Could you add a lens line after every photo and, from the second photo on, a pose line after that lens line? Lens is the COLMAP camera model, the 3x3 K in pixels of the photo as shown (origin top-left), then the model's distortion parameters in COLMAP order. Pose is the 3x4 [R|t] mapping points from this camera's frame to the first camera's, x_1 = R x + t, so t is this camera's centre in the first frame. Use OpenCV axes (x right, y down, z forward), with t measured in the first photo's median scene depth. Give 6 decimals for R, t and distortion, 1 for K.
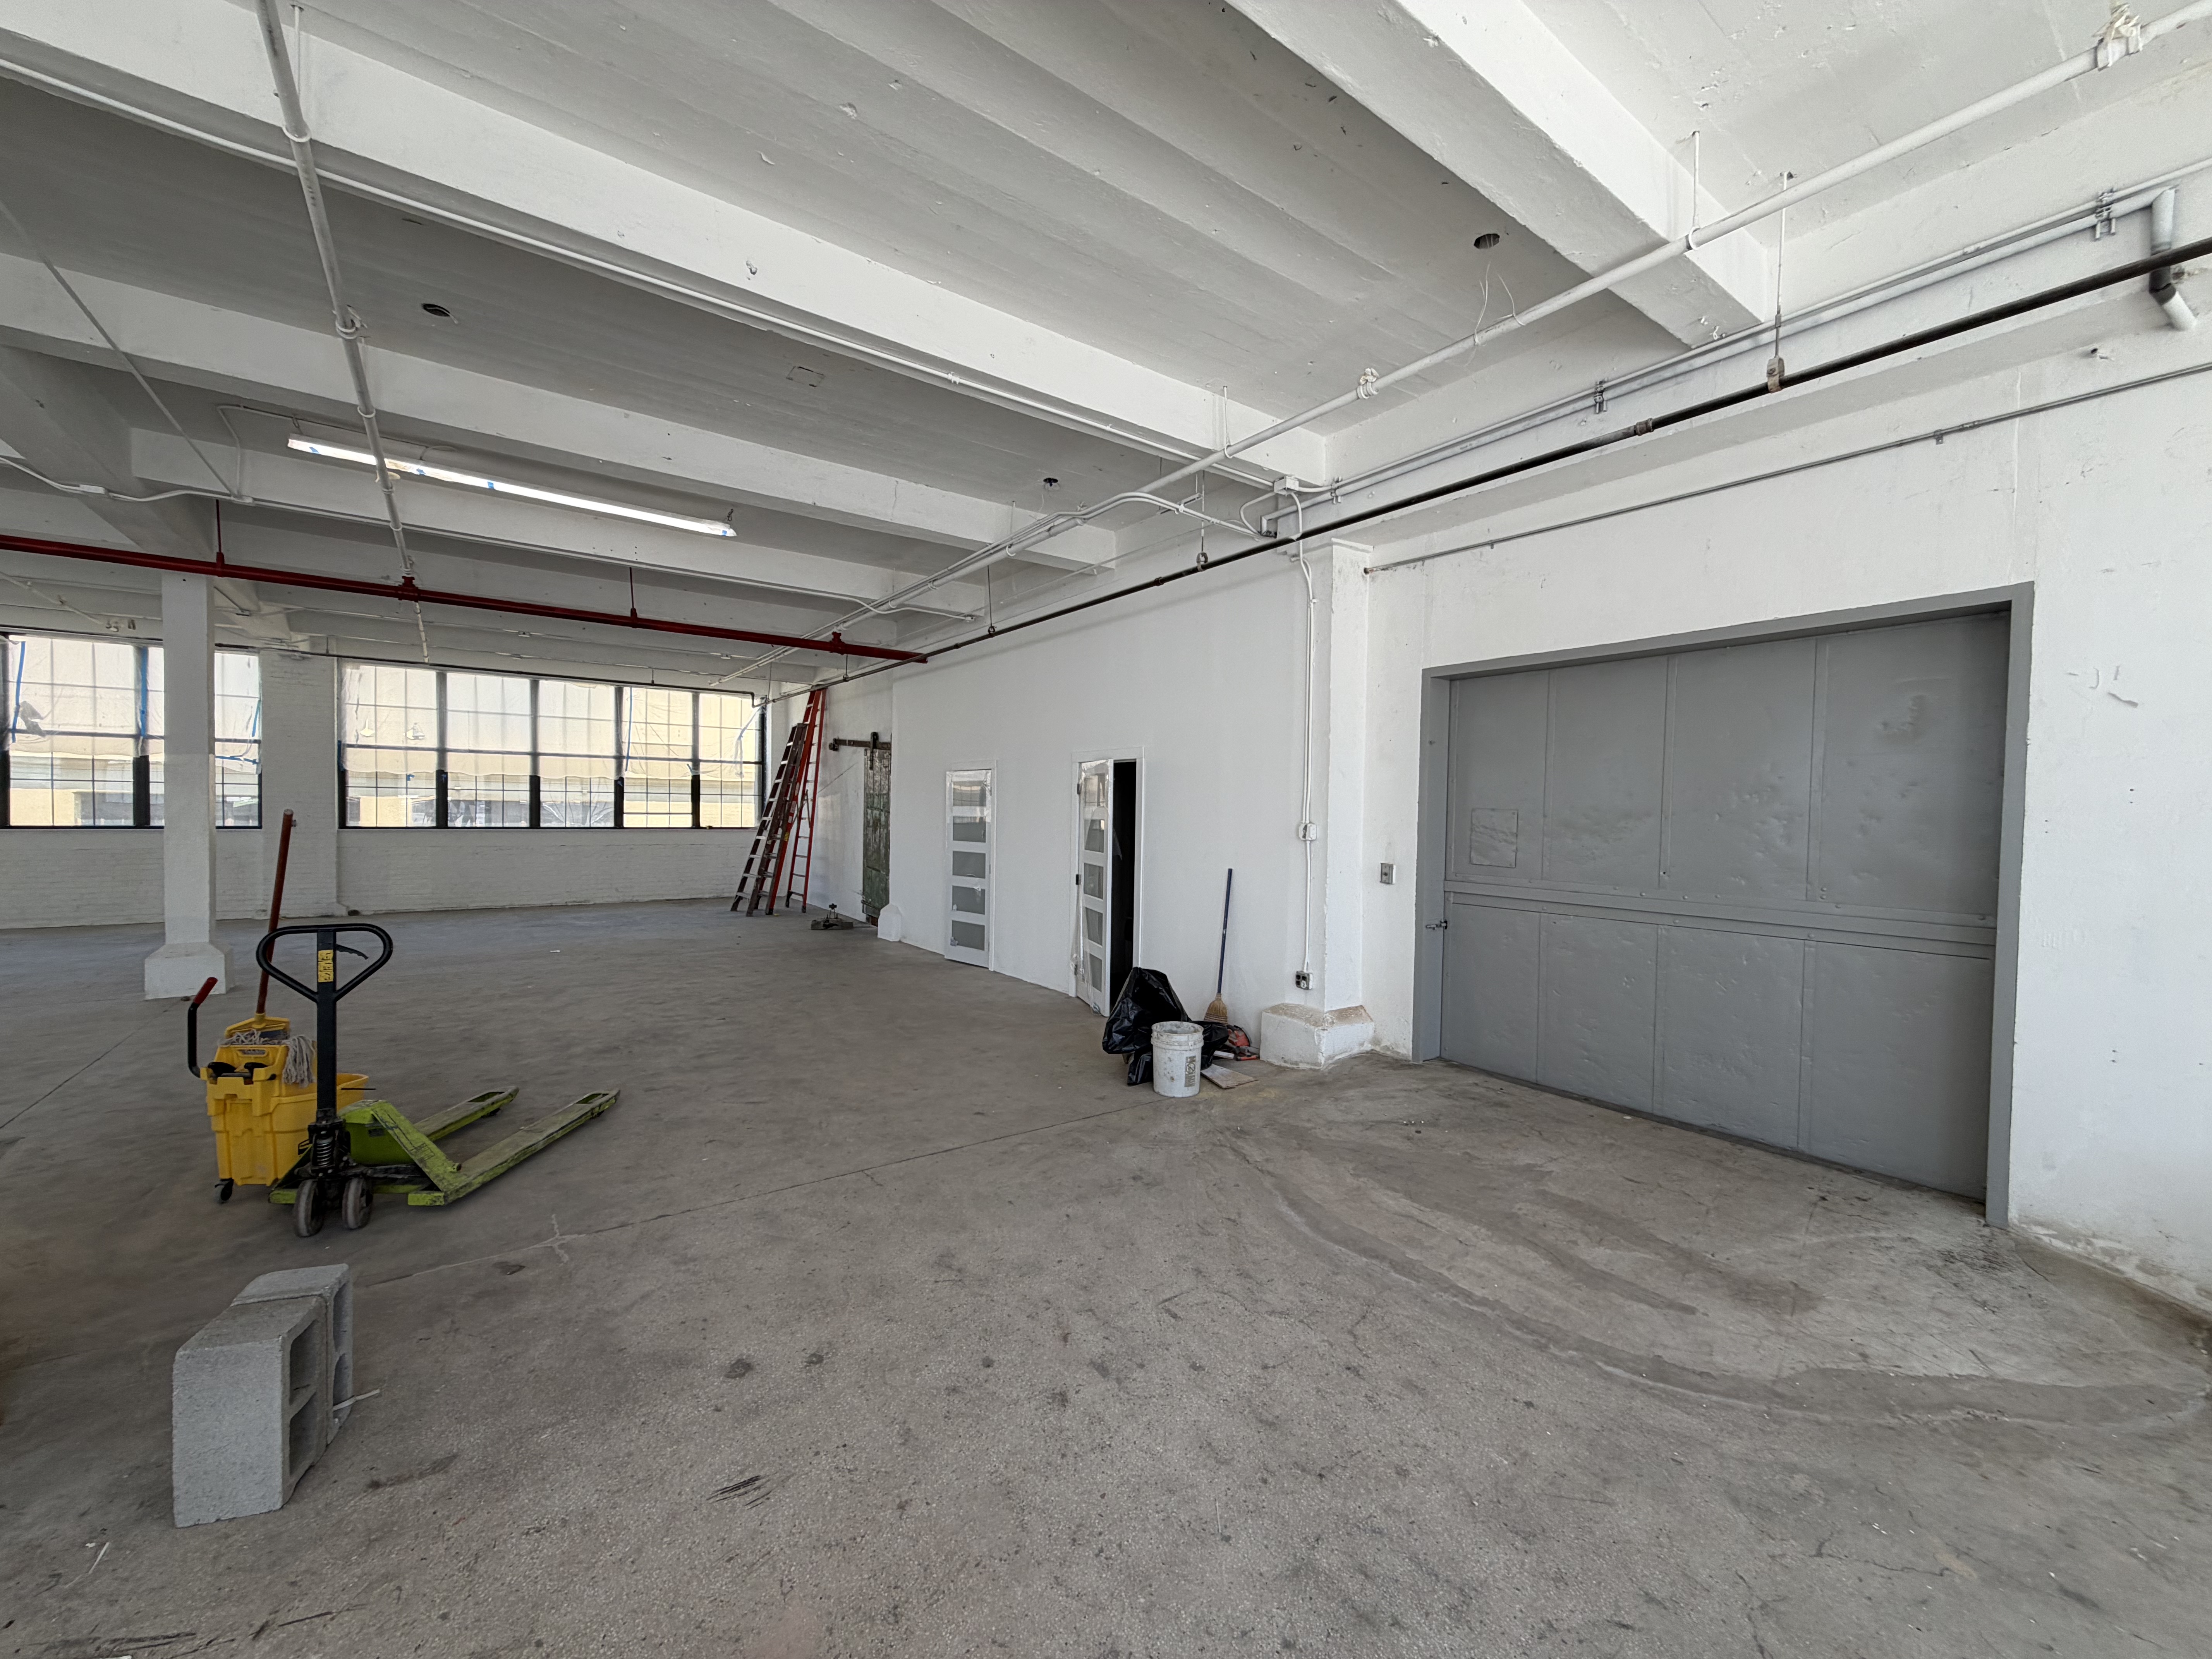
lens RADIAL K [[879.9, 0, 1106.0], [0, 879.9, 829.5], [0, 0, 1]] dist [-0.000767, 0.000095]
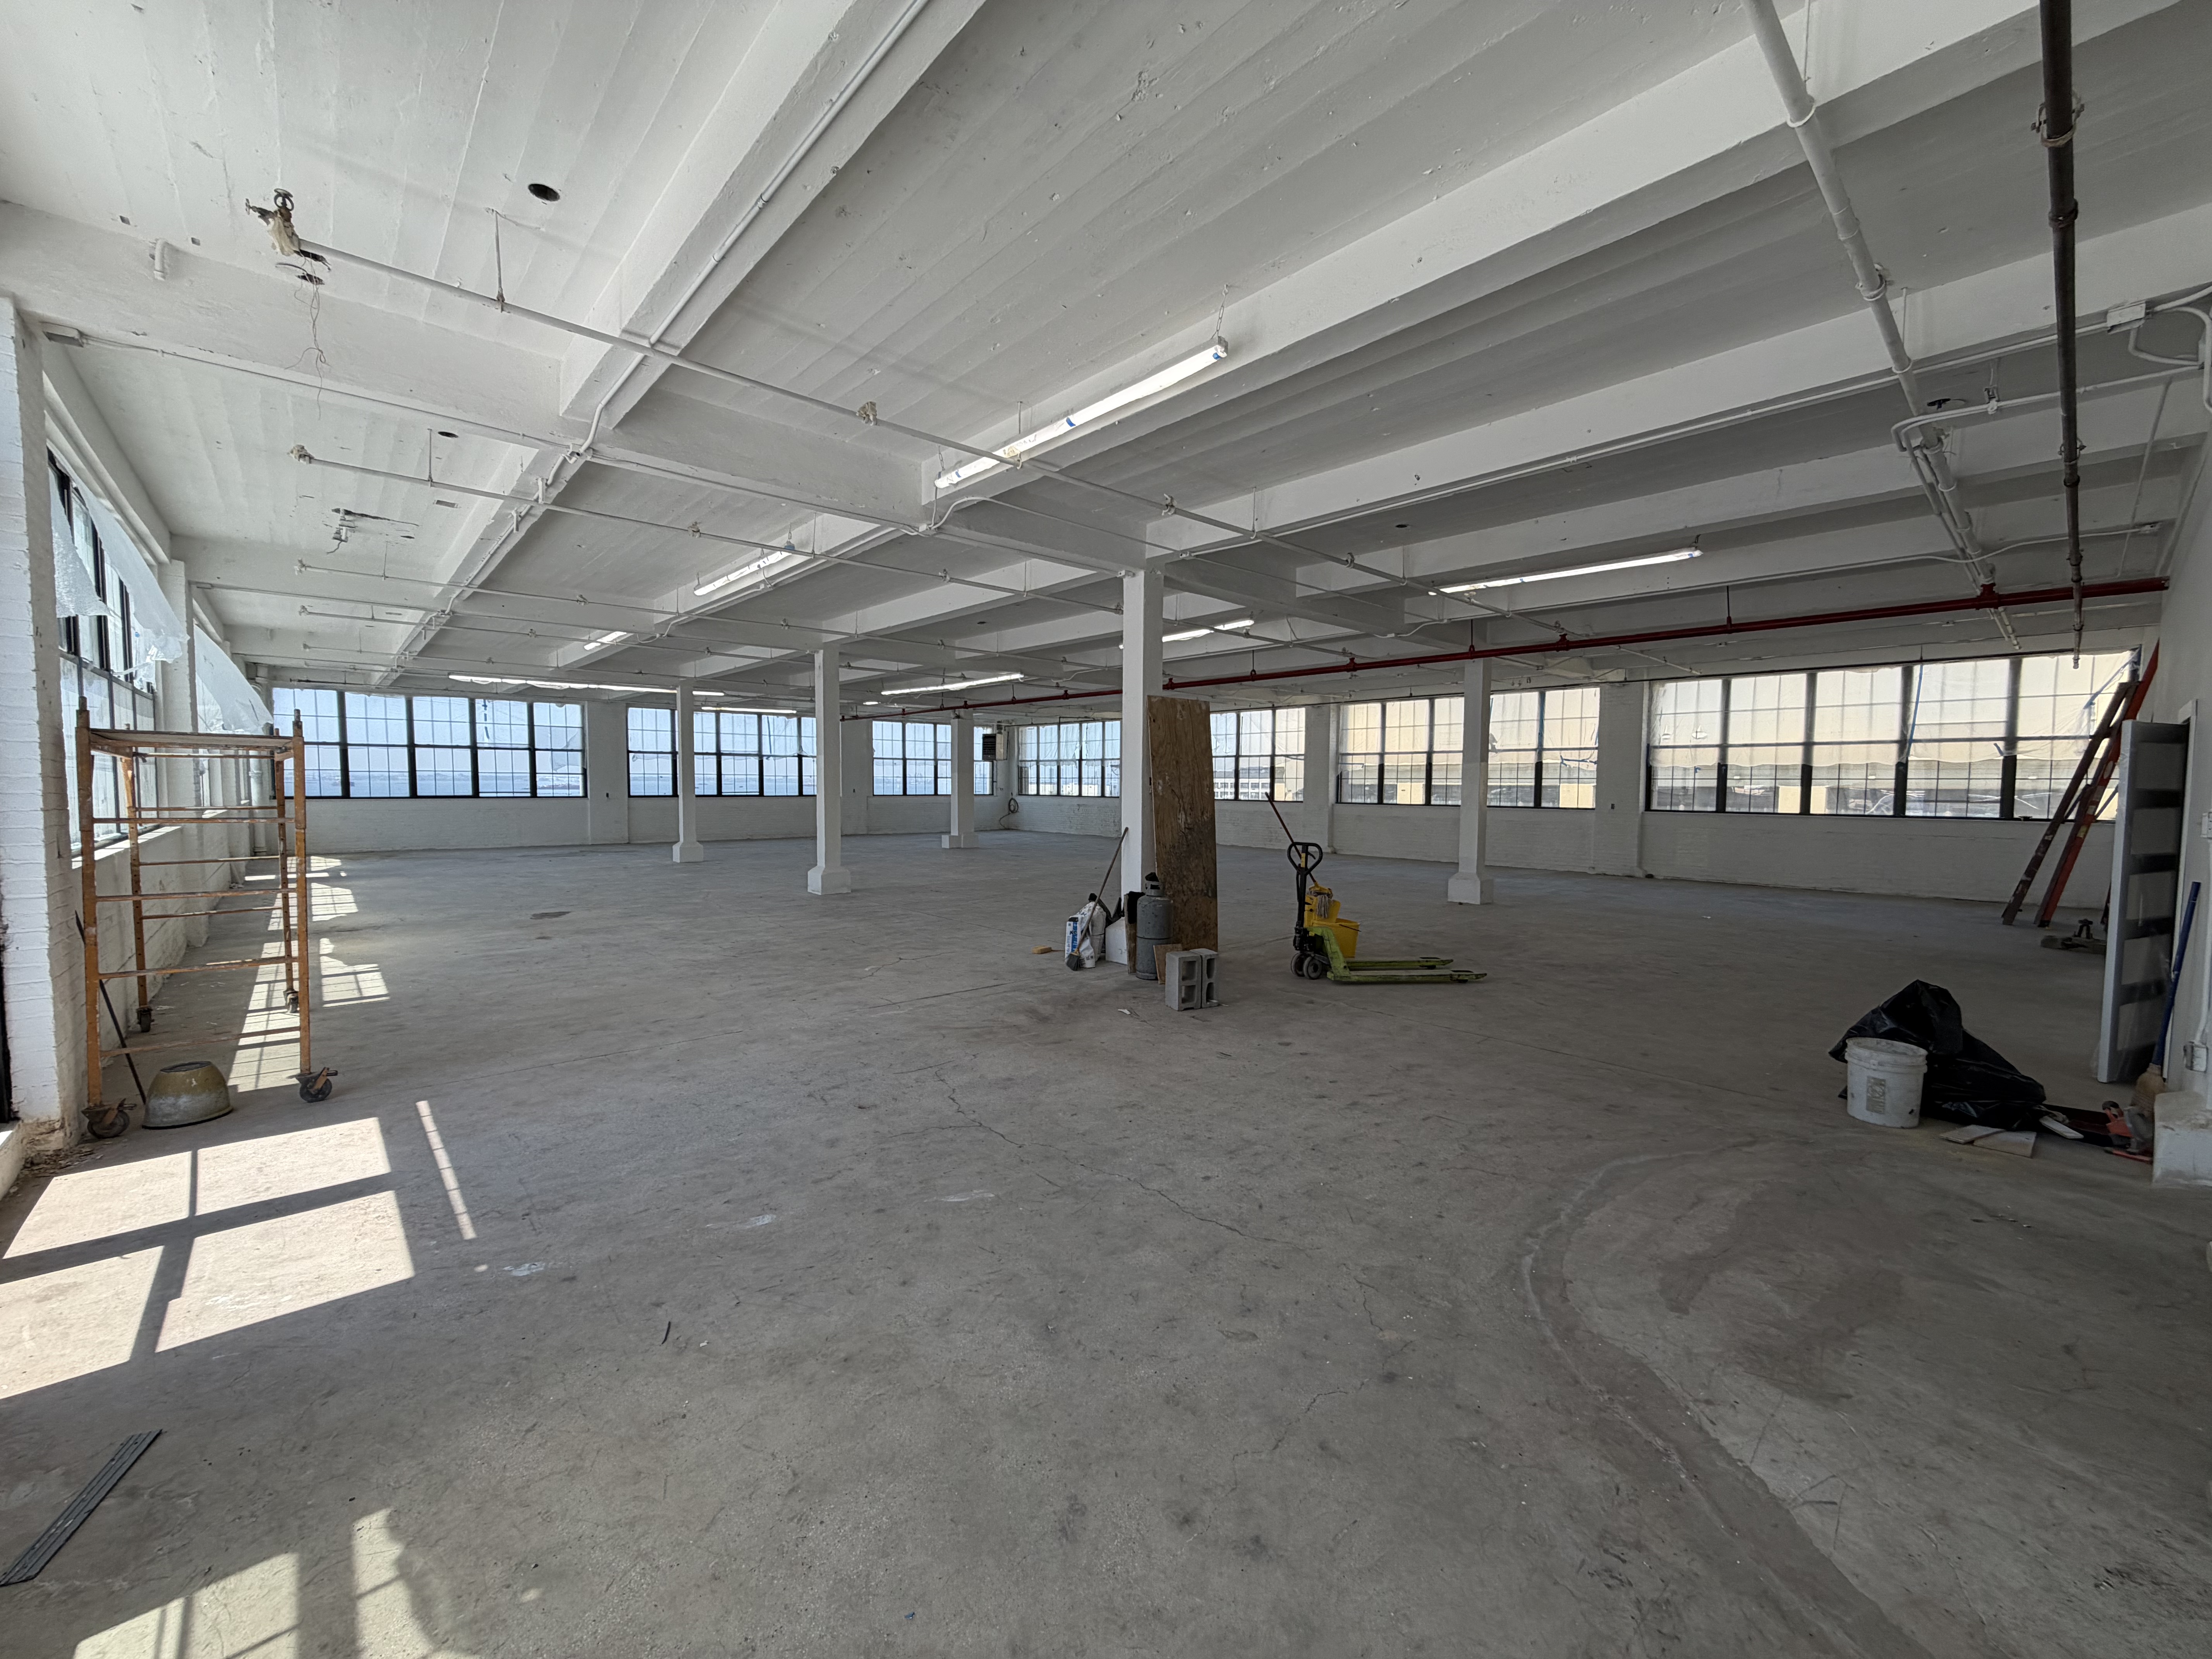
lens RADIAL K [[879.9, 0, 1106.0], [0, 879.9, 829.5], [0, 0, 1]] dist [-0.000767, 0.000095]
pose [[0.107794, 0.037543, -0.993464, 1.332185], [-0.026682, 0.999036, 0.034859, 0.007711], [0.993815, 0.022750, 0.108692, 0.233319]]
